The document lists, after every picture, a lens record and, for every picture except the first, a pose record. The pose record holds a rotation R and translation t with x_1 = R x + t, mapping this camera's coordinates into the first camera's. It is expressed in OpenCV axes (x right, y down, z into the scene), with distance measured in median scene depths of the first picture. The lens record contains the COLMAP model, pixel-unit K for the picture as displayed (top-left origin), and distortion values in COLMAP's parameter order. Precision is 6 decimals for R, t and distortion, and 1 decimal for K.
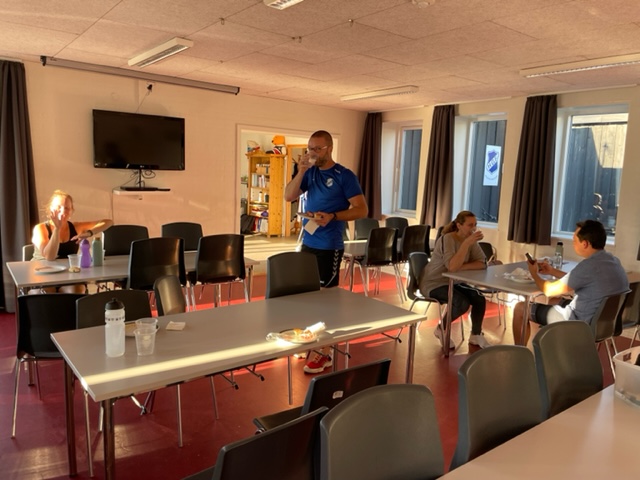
lens RADIAL K [[480.9, 0, 325.4], [0, 480.9, 238.8], [0, 0, 1]] dist [0.087160, -0.128056]
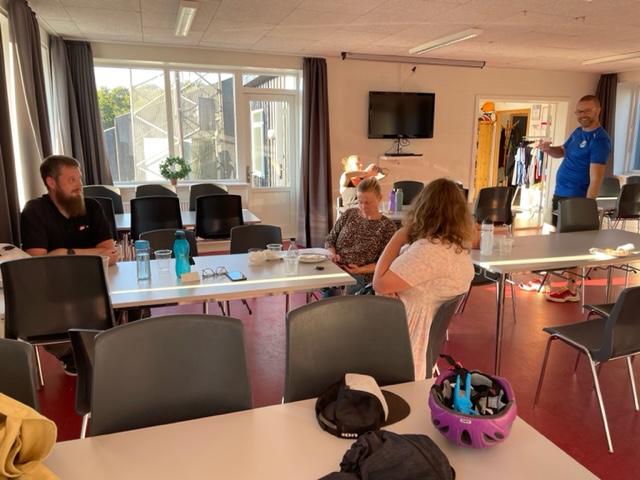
lens RADIAL K [[480.9, 0, 325.4], [0, 480.9, 238.8], [0, 0, 1]] dist [0.087160, -0.128056]
pose [[0.944426, 0.031642, -0.327199, -0.149471], [-0.012843, 0.998148, 0.059458, 0.038187], [0.328474, -0.051952, 0.943083, -0.218521]]
